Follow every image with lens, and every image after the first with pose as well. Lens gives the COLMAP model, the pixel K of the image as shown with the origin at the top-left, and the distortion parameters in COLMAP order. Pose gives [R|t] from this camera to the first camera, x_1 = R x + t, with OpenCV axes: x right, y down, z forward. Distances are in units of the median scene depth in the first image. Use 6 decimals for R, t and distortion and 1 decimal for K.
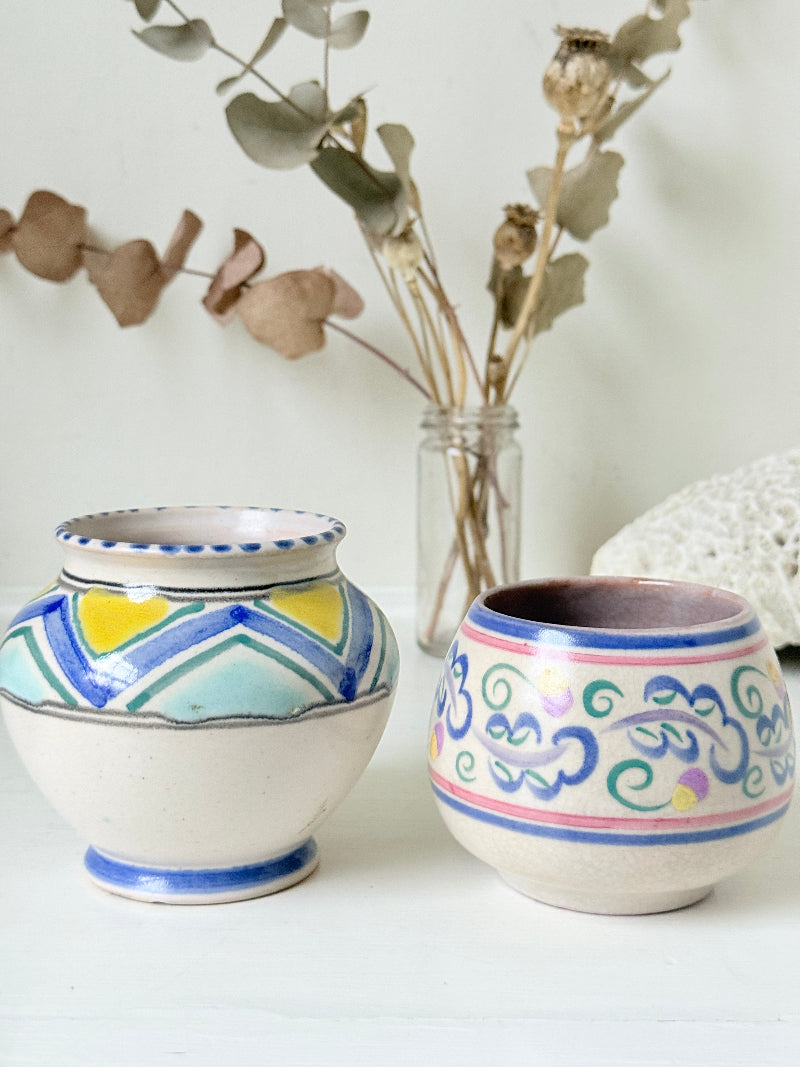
lens RADIAL K [[1482.1, 0, 400.0], [0, 1482.1, 533.5], [0, 0, 1]] dist [0.064292, -0.003654]
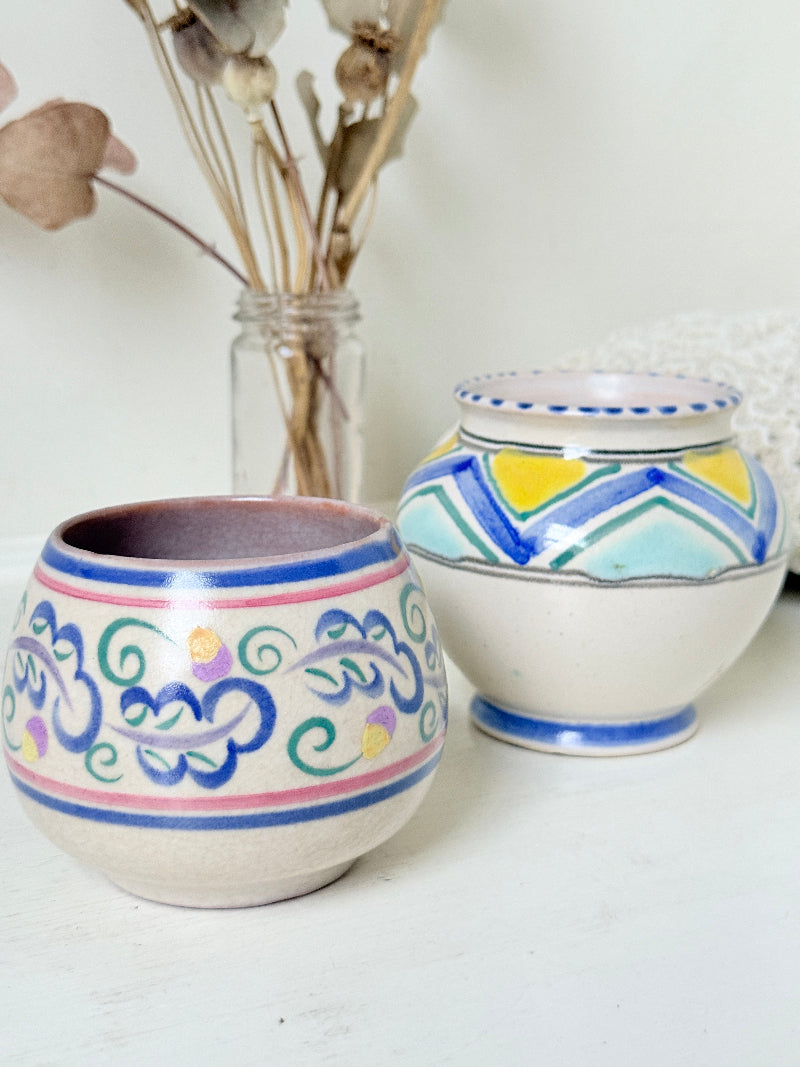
lens RADIAL K [[1482.1, 0, 400.0], [0, 1482.1, 533.5], [0, 0, 1]] dist [0.064292, -0.003654]
pose [[0.991515, 0.021307, -0.128237, -0.150380], [-0.010056, 0.996092, 0.087748, 0.006289], [0.129606, -0.085713, 0.987854, -0.022597]]
